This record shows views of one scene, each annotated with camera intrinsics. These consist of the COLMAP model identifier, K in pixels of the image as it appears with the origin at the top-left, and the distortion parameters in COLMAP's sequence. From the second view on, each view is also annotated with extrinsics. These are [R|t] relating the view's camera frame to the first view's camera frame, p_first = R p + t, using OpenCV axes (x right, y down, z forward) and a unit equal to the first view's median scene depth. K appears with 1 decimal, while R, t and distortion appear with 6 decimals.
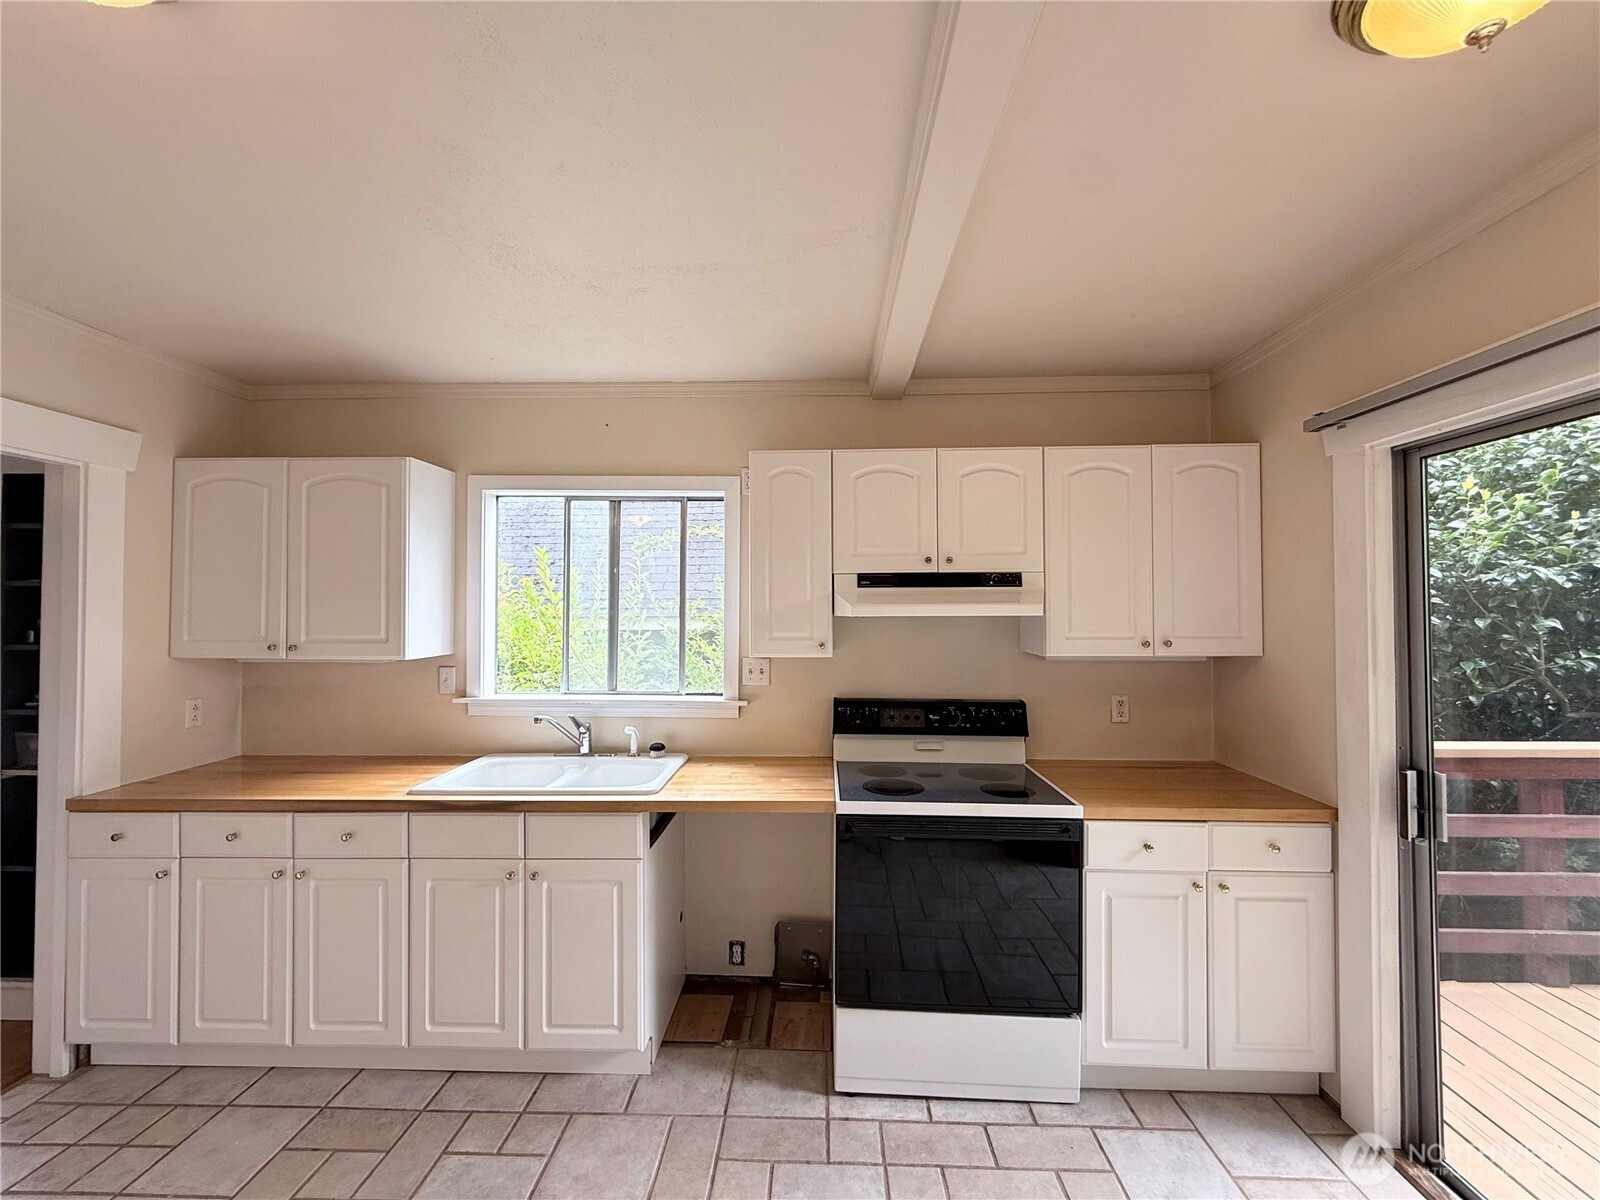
lens RADIAL K [[640.8, 0, 811.1], [0, 640.8, 596.4], [0, 0, 1]] dist [-0.001333, -0.000392]
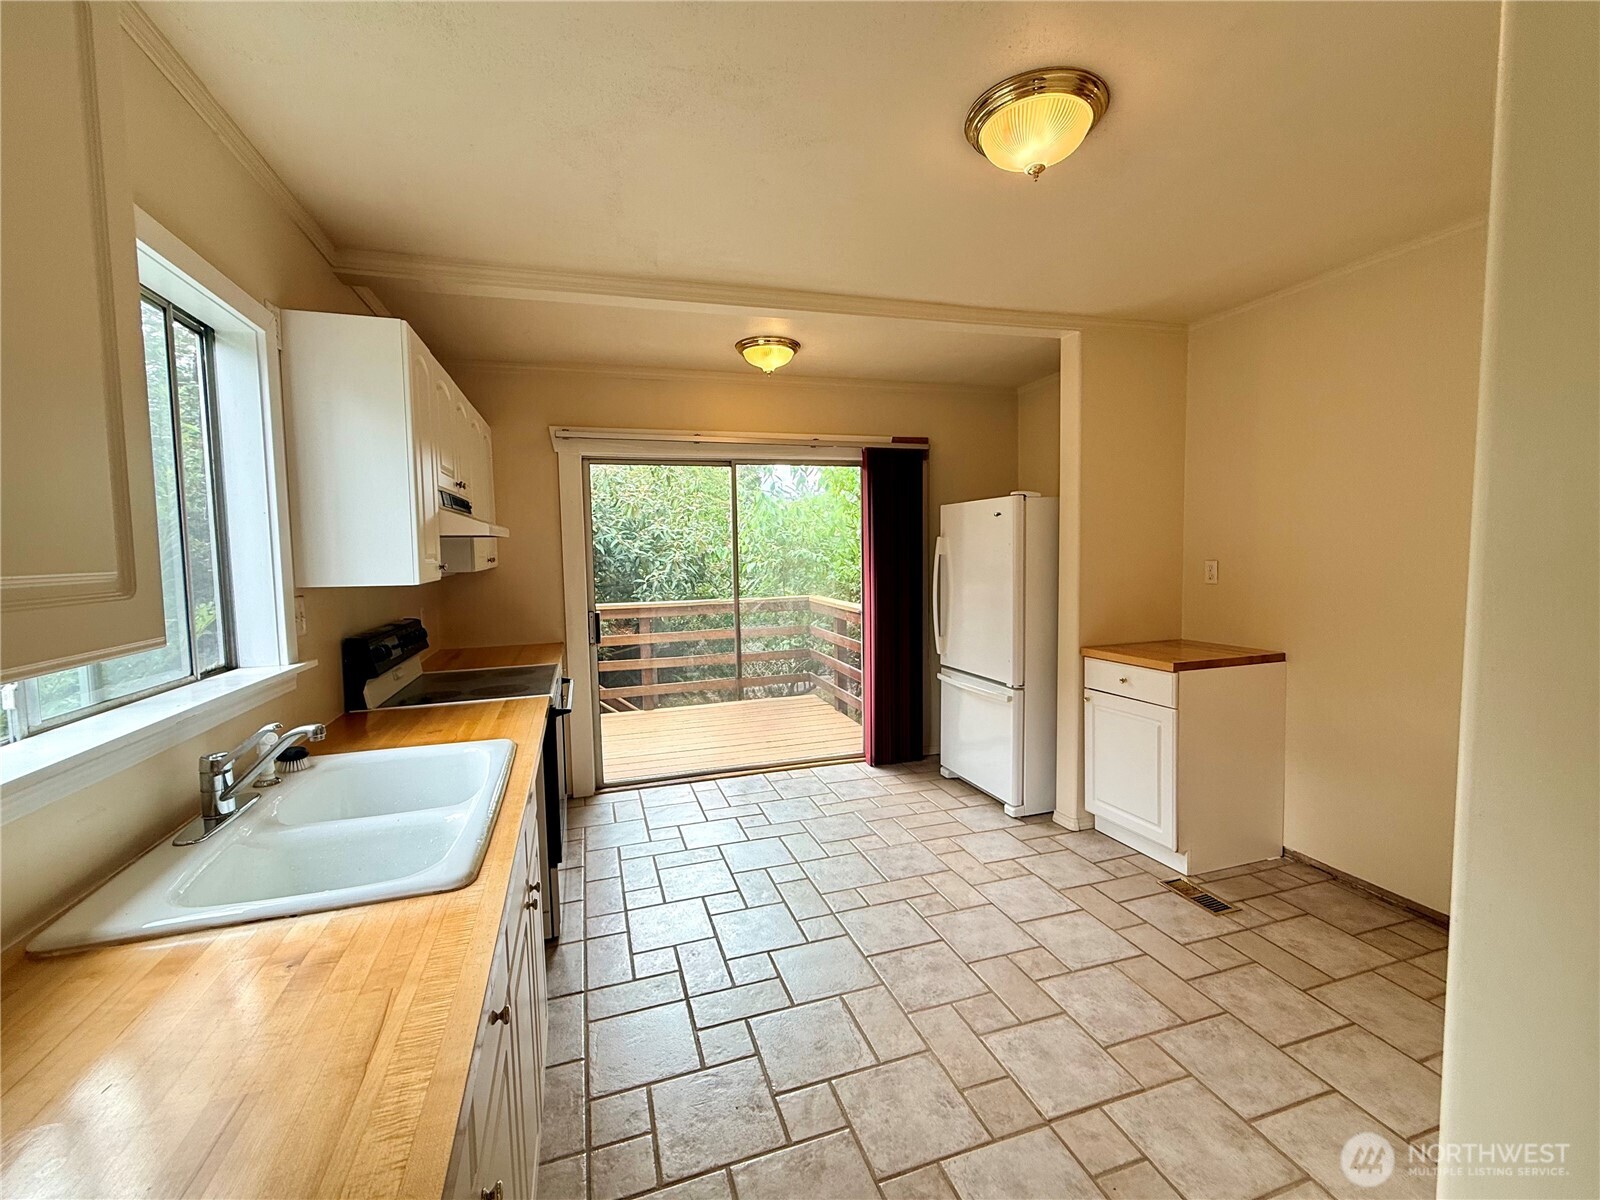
lens RADIAL K [[676.9, 0, 800.0], [0, 676.9, 600.0], [0, 0, 1]] dist [-0.001874, -0.000275]
pose [[-0.338227, -0.066482, 0.938713, -1.072608], [-0.000758, 0.997520, 0.070373, 0.056202], [-0.941064, 0.023091, -0.337439, 0.854554]]
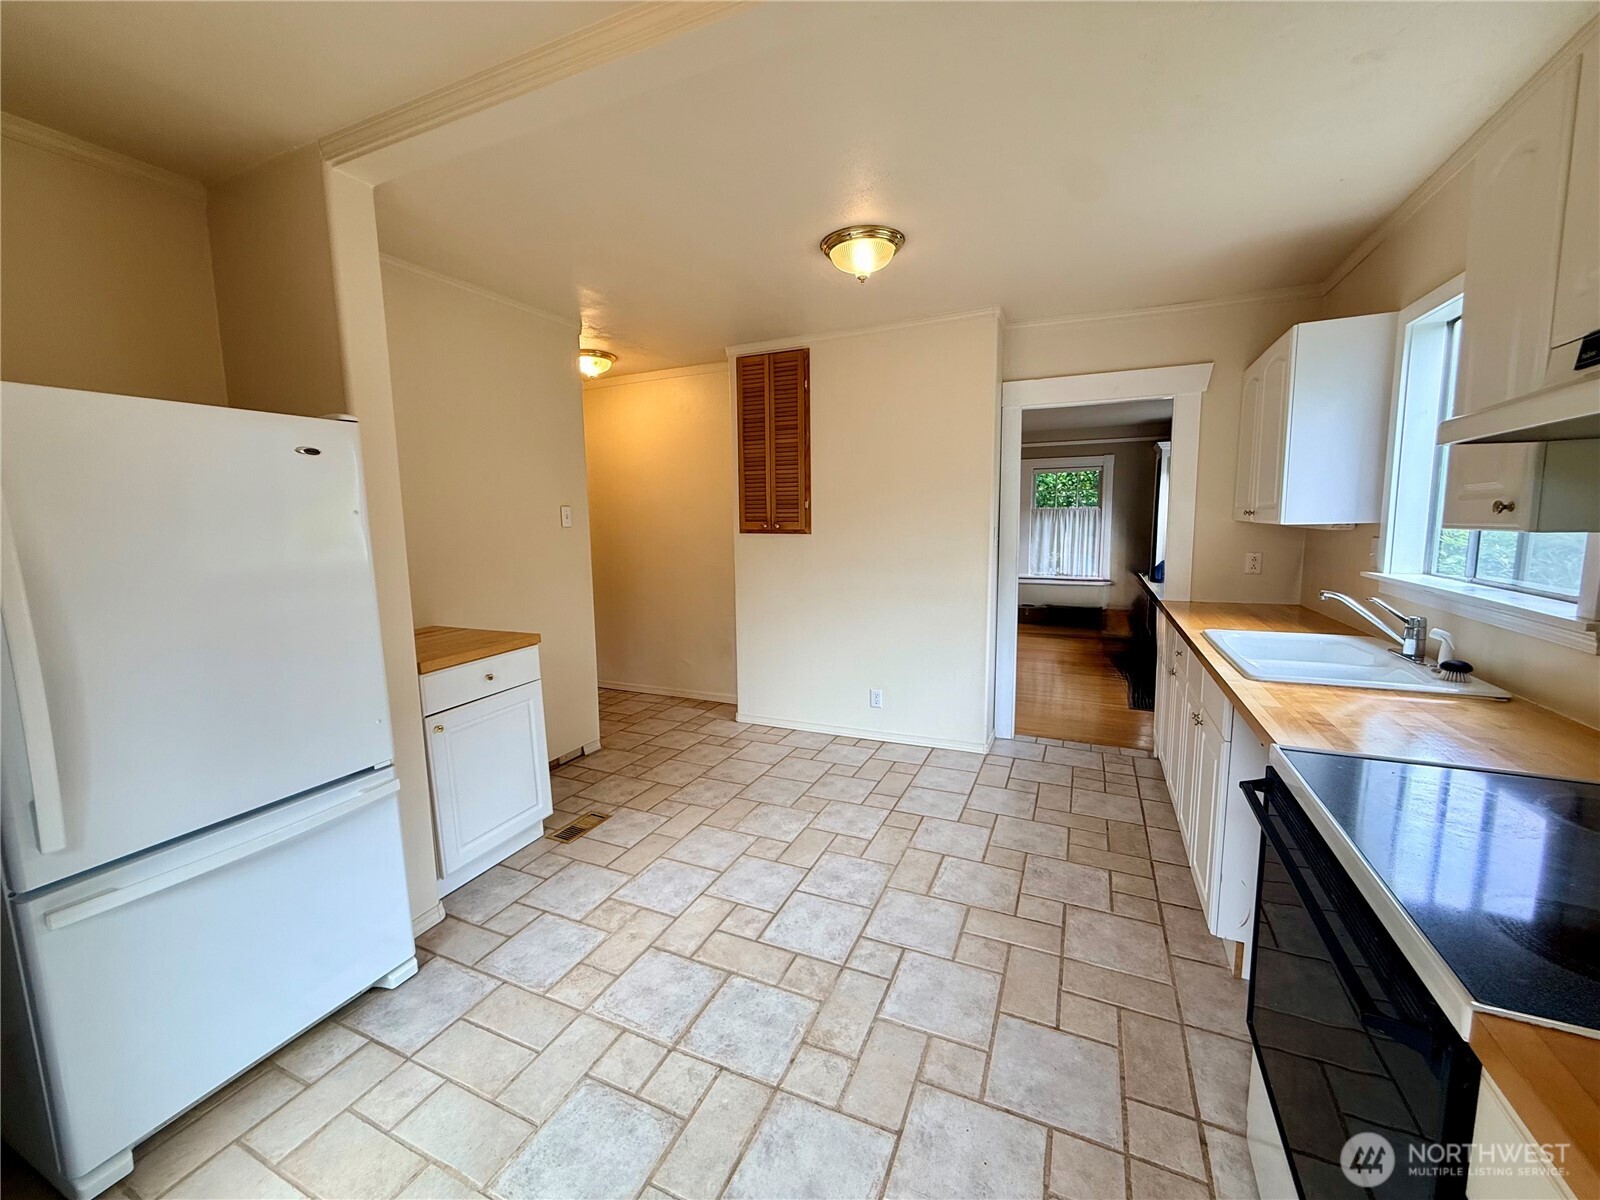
lens RADIAL K [[637.8, 0, 795.7], [0, 637.8, 597.8], [0, 0, 1]] dist [0.000579, -0.000563]
pose [[-0.385995, 0.122704, -0.914304, 0.692352], [0.036051, 0.992364, 0.117961, 0.068567], [0.921796, 0.012571, -0.387471, 0.694899]]
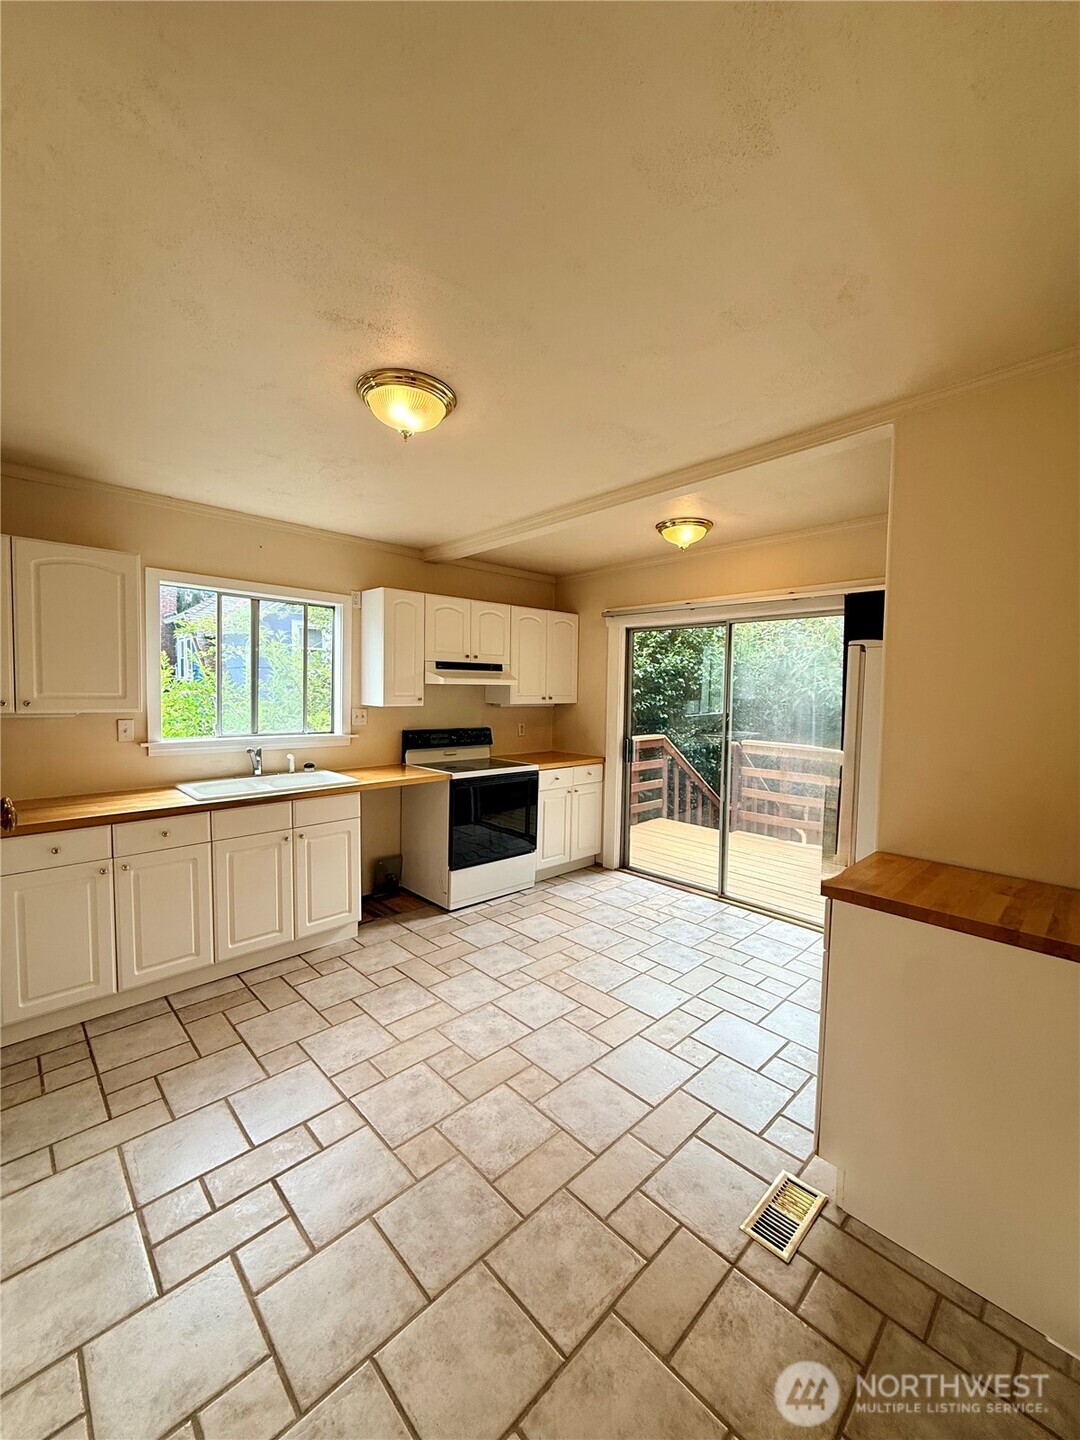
lens RADIAL K [[574.0, 0, 541.8], [0, 574.0, 716.0], [0, 0, 1]] dist [0.000579, -0.000563]
pose [[0.696493, -0.023908, 0.717165, -0.934846], [-0.031408, 0.997471, 0.063755, 0.007174], [-0.716875, -0.066929, 0.693981, -0.411562]]
